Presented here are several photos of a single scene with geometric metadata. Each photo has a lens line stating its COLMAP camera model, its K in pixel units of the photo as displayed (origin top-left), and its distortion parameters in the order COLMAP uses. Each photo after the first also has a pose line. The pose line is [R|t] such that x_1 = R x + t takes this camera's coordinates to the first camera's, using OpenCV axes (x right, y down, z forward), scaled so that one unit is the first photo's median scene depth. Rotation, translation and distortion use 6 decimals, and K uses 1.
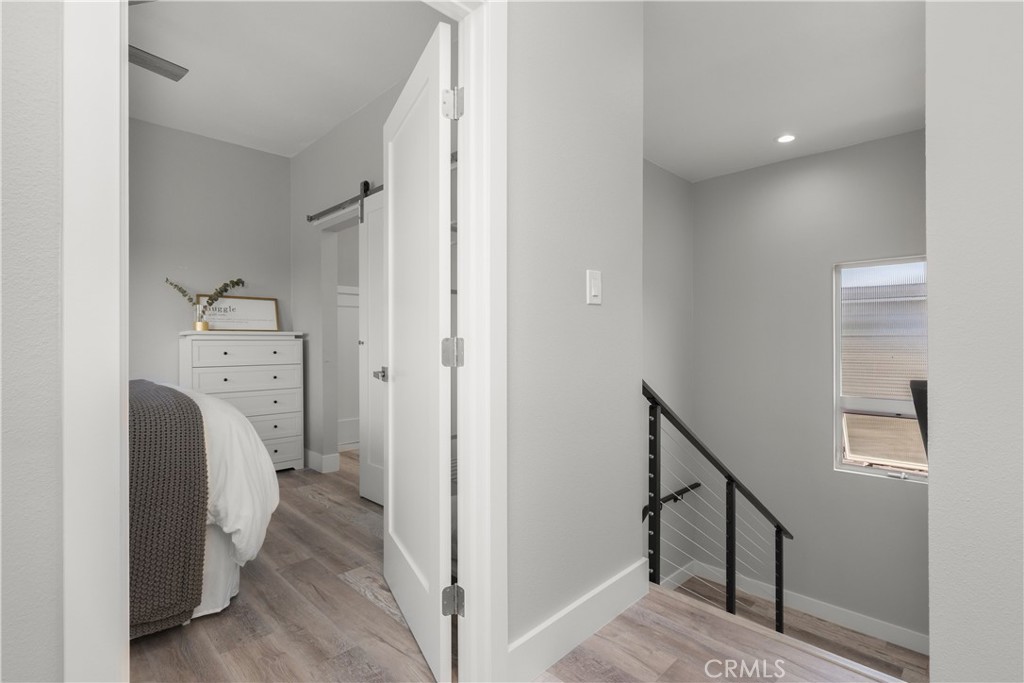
lens RADIAL K [[482.6, 0, 525.3], [0, 482.6, 341.9], [0, 0, 1]] dist [-0.019262, 0.014615]
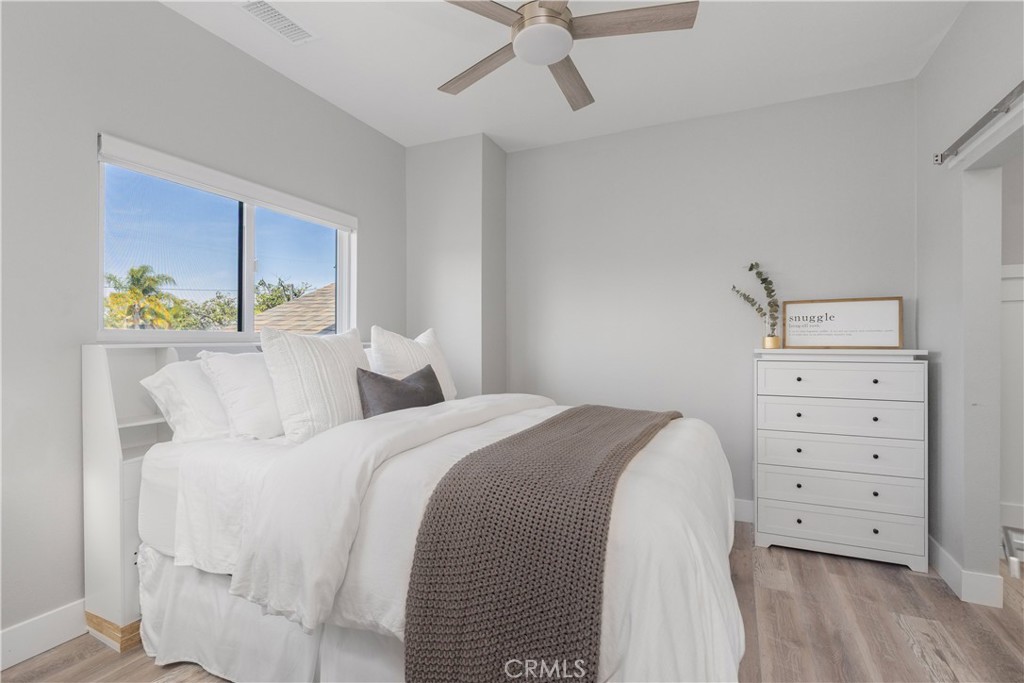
lens RADIAL K [[482.6, 0, 525.3], [0, 482.6, 341.9], [0, 0, 1]] dist [-0.019262, 0.014615]
pose [[0.339699, 0.008316, -0.940497, -0.064969], [-0.005465, 0.999961, 0.006867, -0.033002], [0.940518, 0.002807, 0.339732, 0.318420]]
